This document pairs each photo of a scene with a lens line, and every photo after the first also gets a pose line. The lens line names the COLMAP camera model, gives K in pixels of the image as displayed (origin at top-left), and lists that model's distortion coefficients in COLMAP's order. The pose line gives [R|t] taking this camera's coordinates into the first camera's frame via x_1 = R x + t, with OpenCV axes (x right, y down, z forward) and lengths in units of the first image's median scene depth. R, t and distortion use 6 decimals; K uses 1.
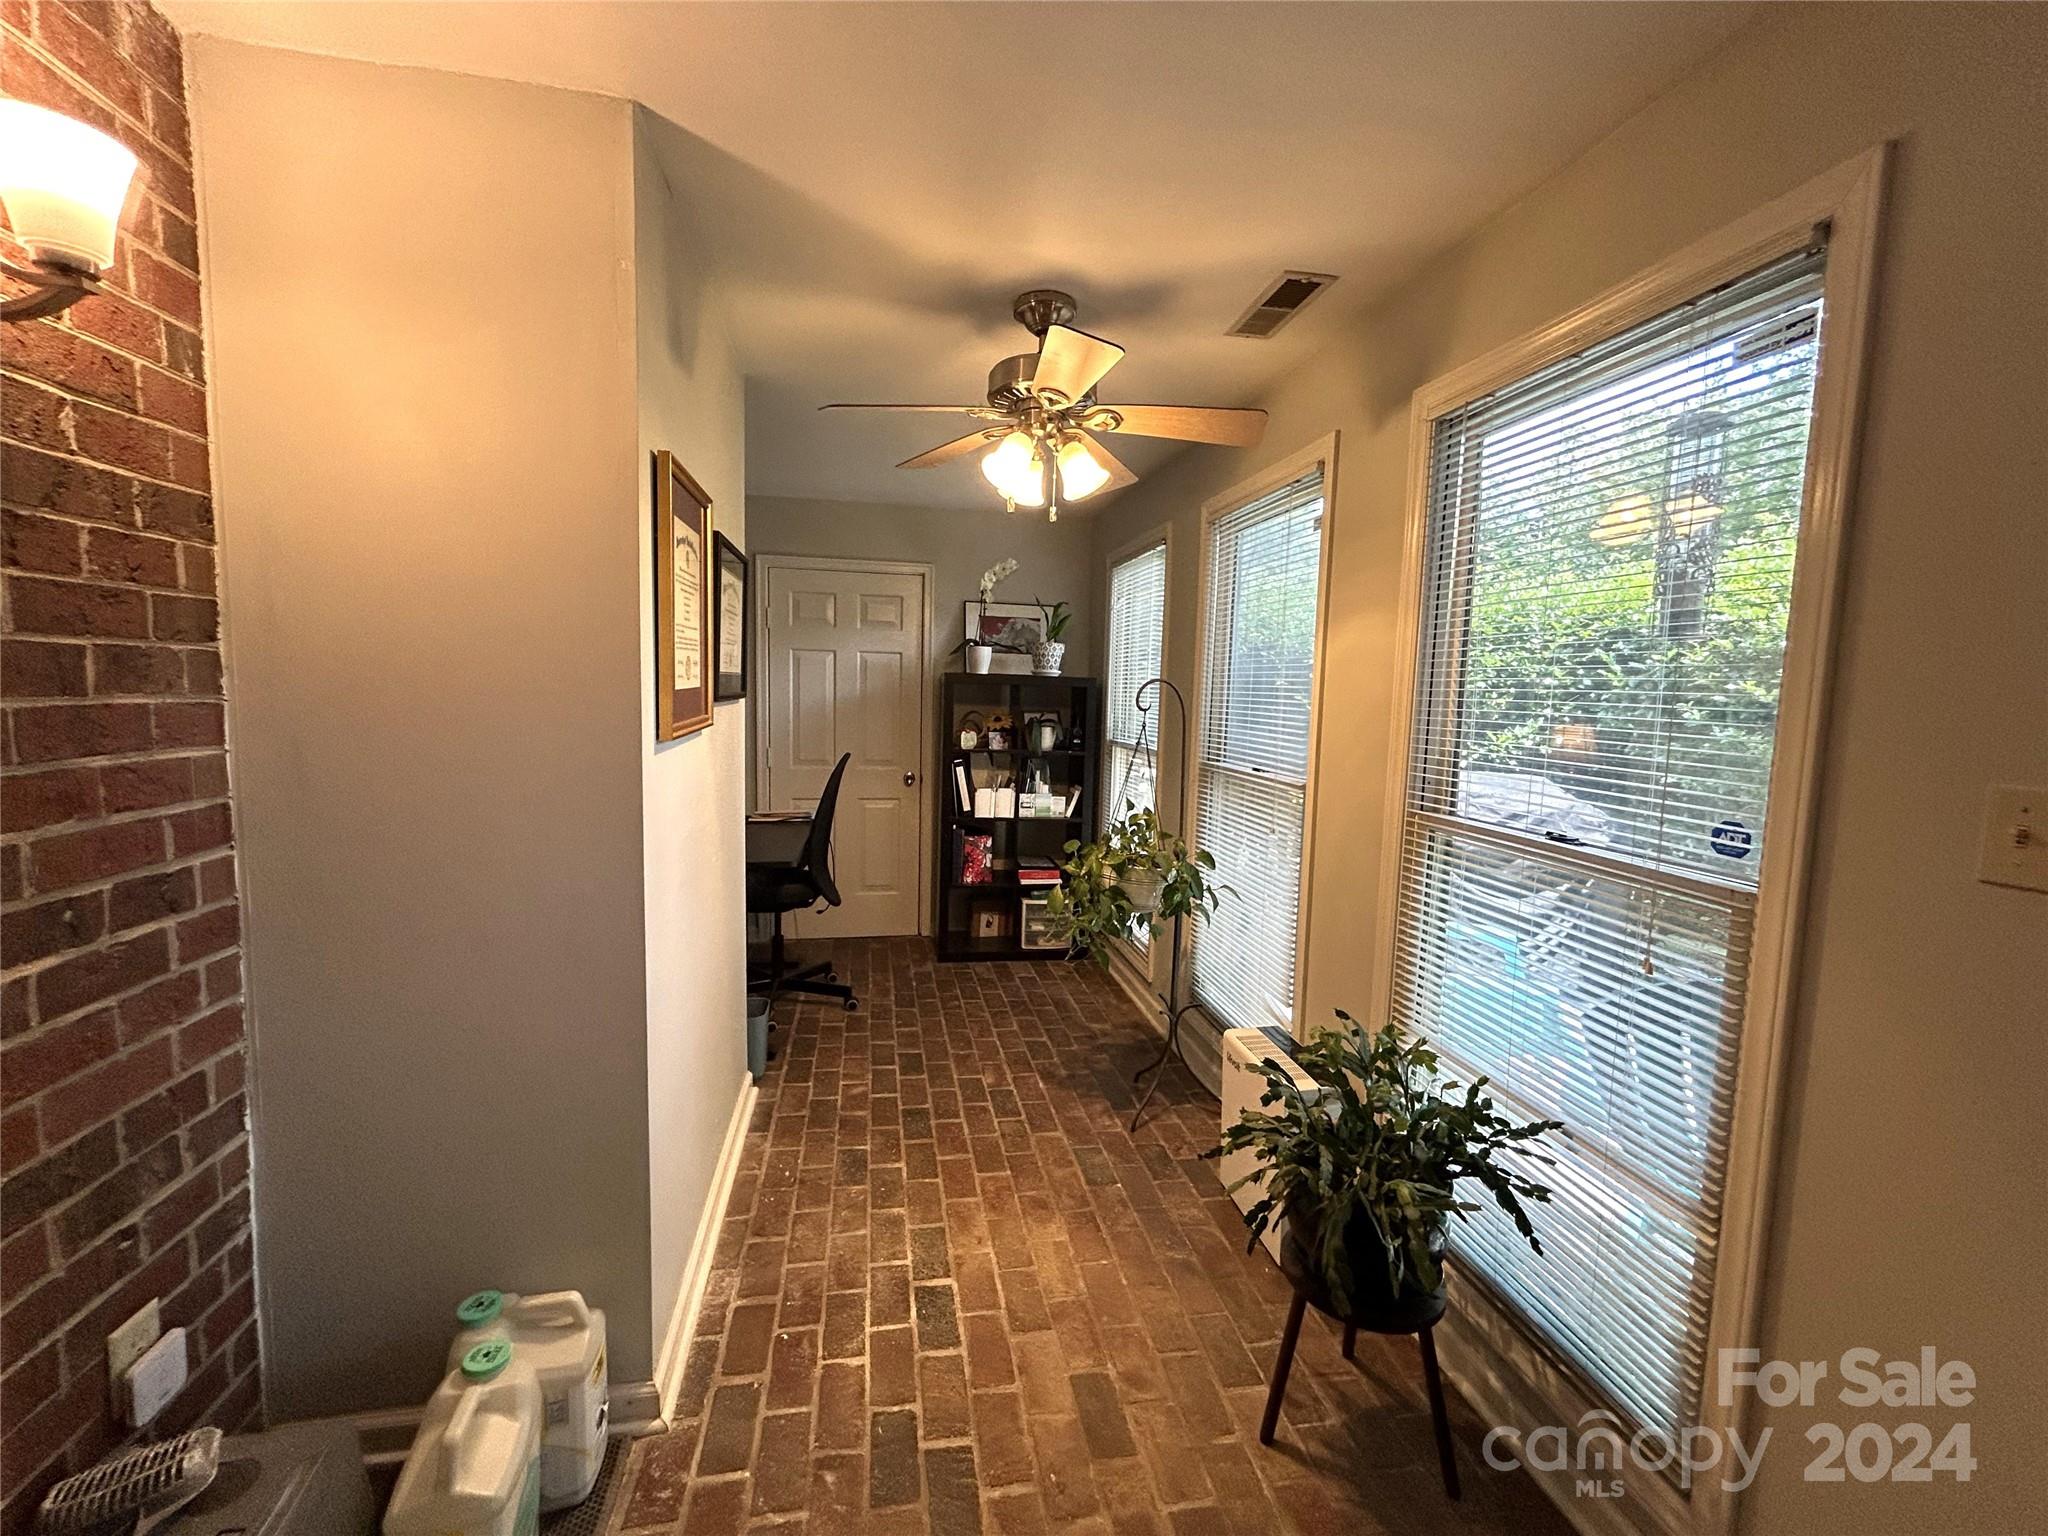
lens RADIAL K [[816.0, 0, 1025.6], [0, 816.0, 762.1], [0, 0, 1]] dist [-0.001585, 0.001190]
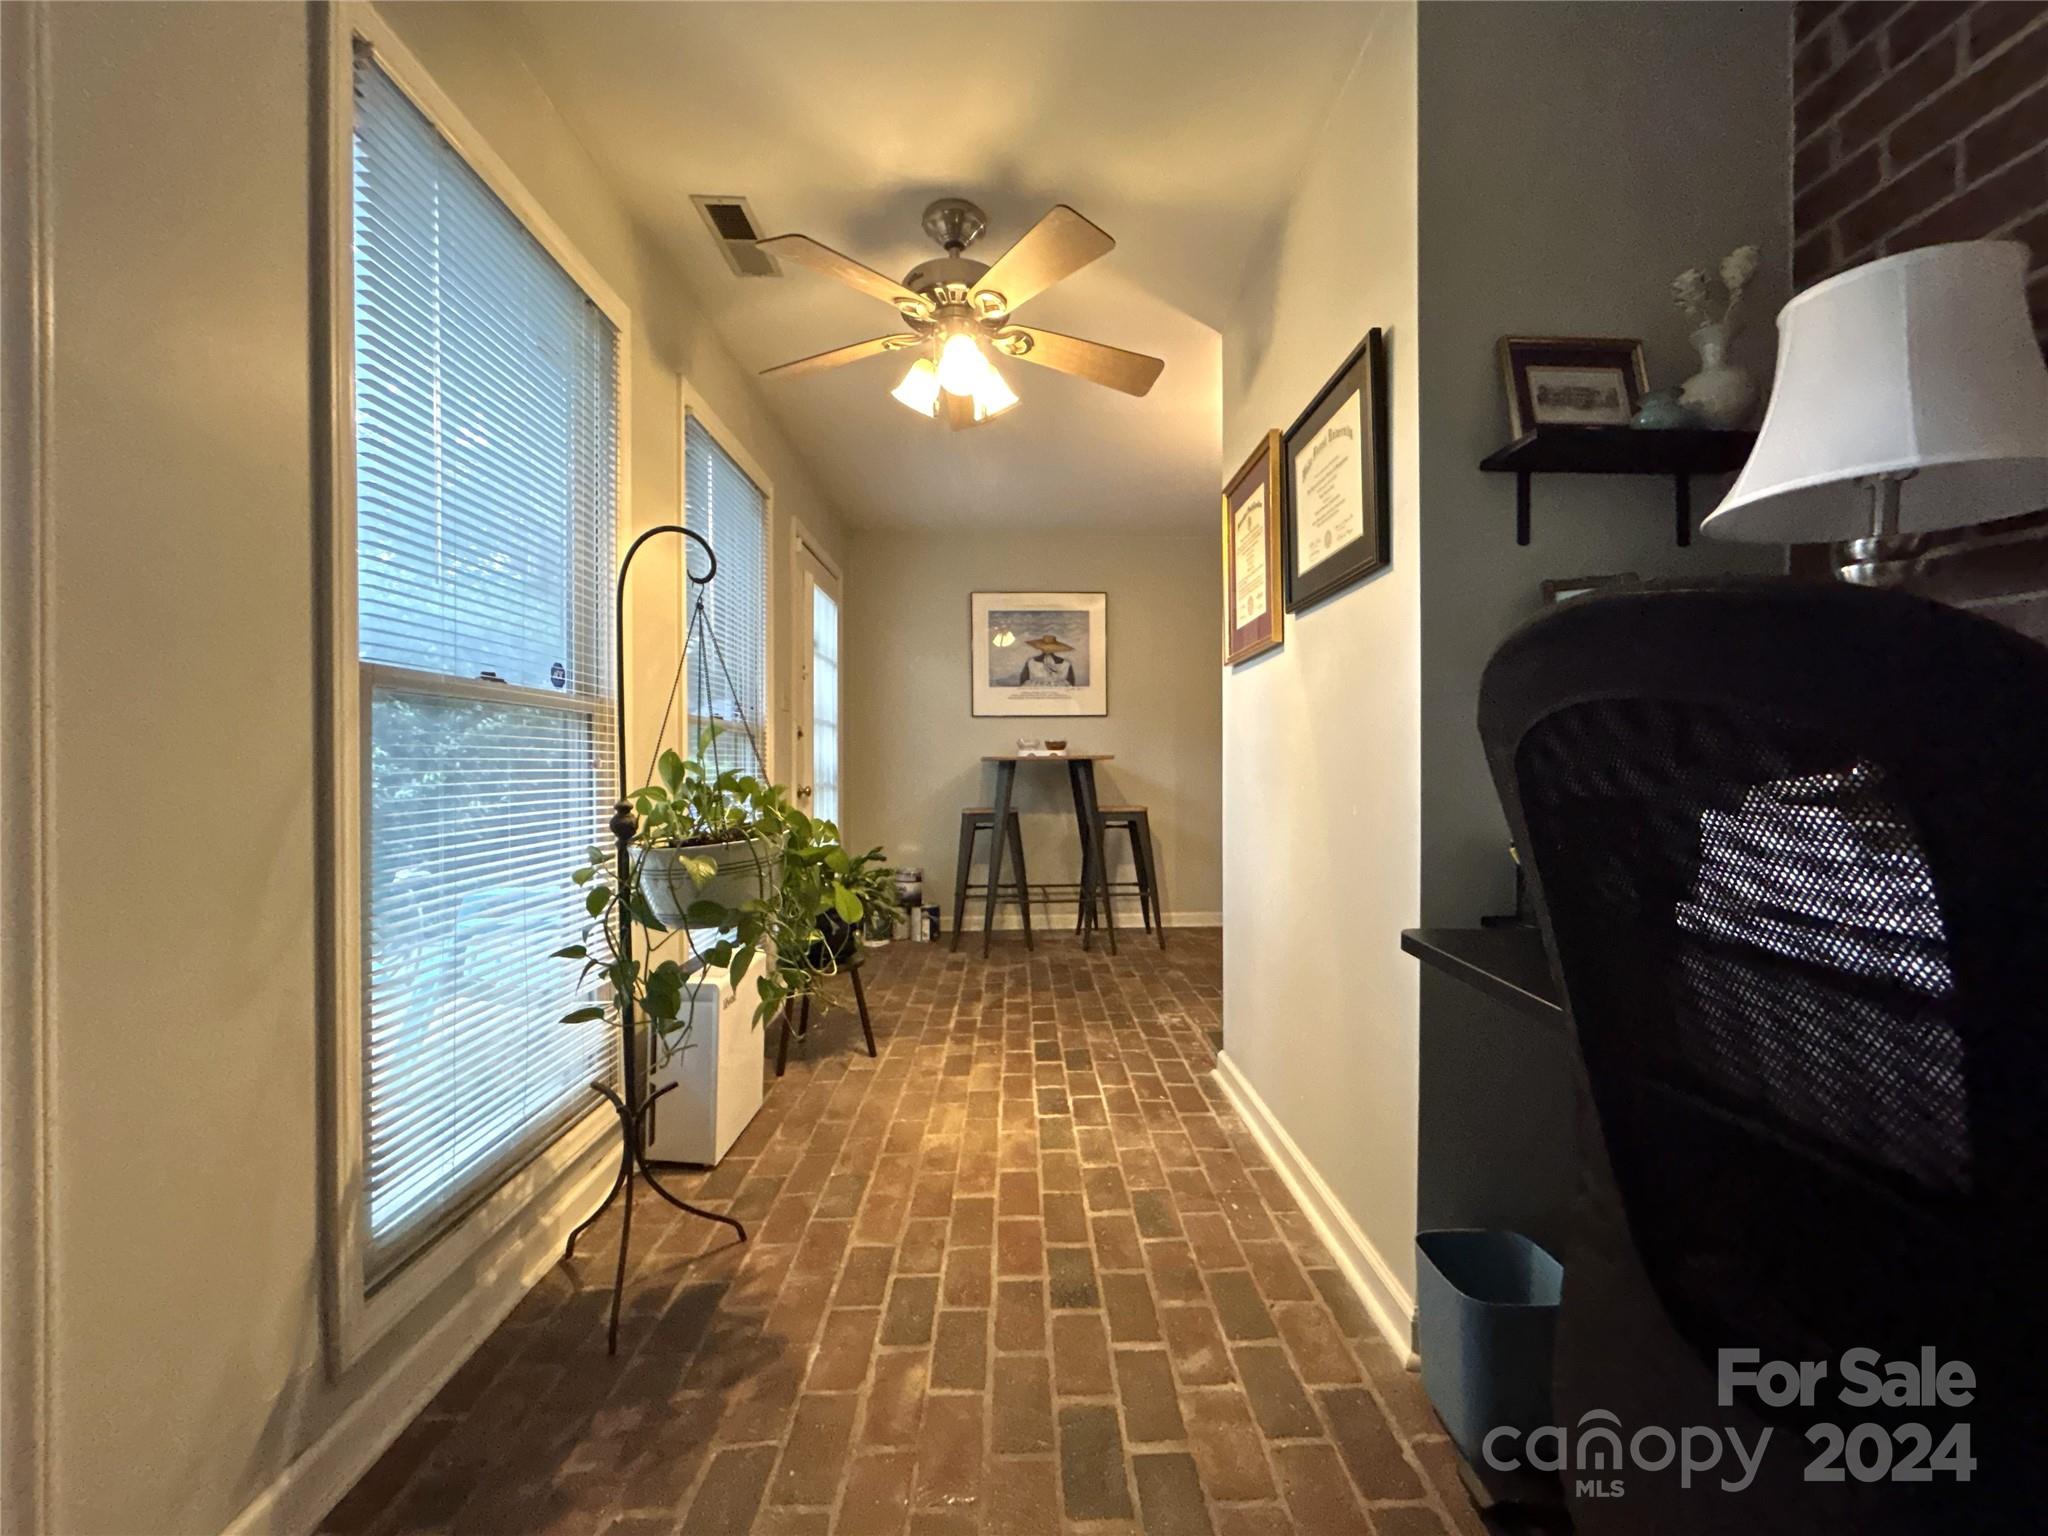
lens RADIAL K [[816.0, 0, 1025.2], [0, 816.0, 765.6], [0, 0, 1]] dist [-0.001585, 0.001190]
pose [[-0.984967, -0.023806, 0.171095, -0.239445], [-0.007368, 0.995347, 0.096076, 0.012923], [-0.172586, 0.093371, -0.980559, 1.935852]]
